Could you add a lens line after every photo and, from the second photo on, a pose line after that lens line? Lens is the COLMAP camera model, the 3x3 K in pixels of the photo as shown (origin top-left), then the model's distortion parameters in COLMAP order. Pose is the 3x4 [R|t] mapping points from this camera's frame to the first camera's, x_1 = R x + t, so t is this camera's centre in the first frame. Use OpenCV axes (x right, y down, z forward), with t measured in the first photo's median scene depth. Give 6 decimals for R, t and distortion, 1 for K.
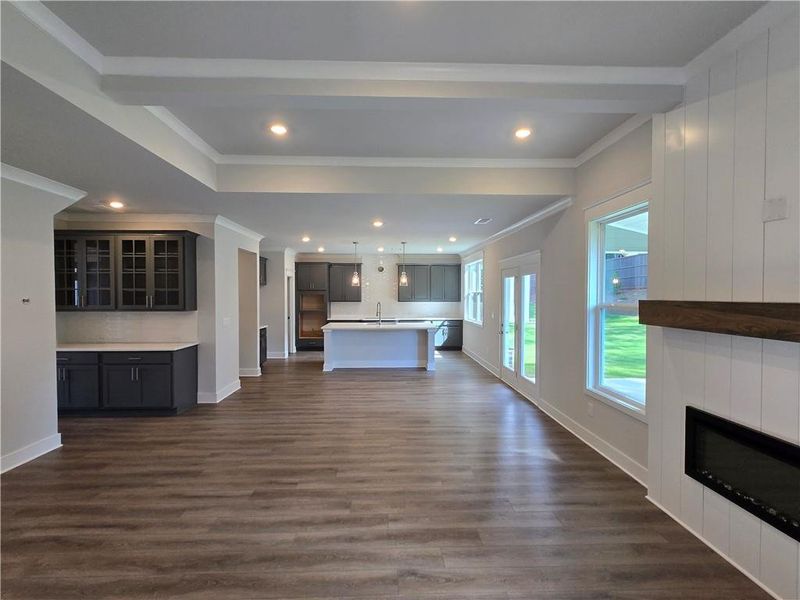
lens RADIAL K [[365.0, 0, 399.3], [0, 365.0, 300.9], [0, 0, 1]] dist [0.003956, -0.000085]
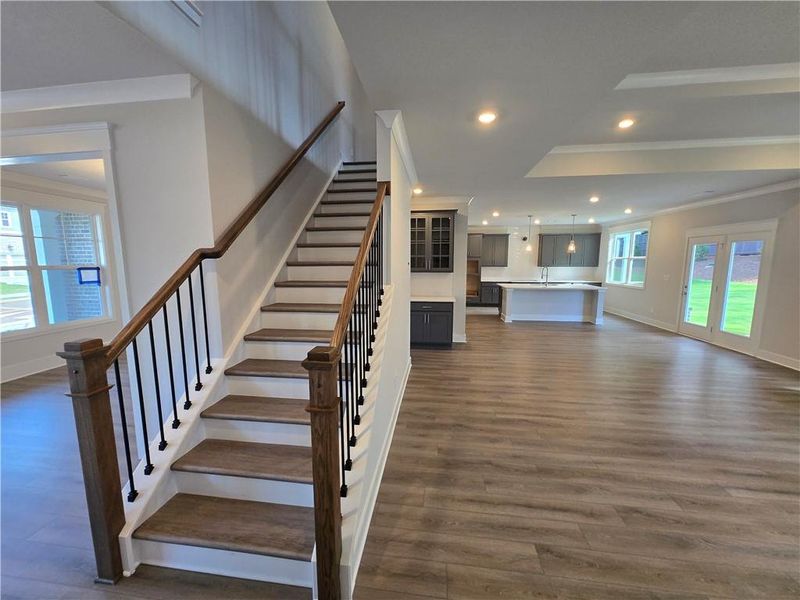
lens RADIAL K [[312.4, 0, 399.4], [0, 312.4, 301.7], [0, 0, 1]] dist [-0.000482, -0.000514]
pose [[0.987282, 0.019740, -0.157748, -0.604101], [-0.001981, 0.993711, 0.111956, 0.006994], [0.158966, -0.110220, 0.981112, -0.145693]]
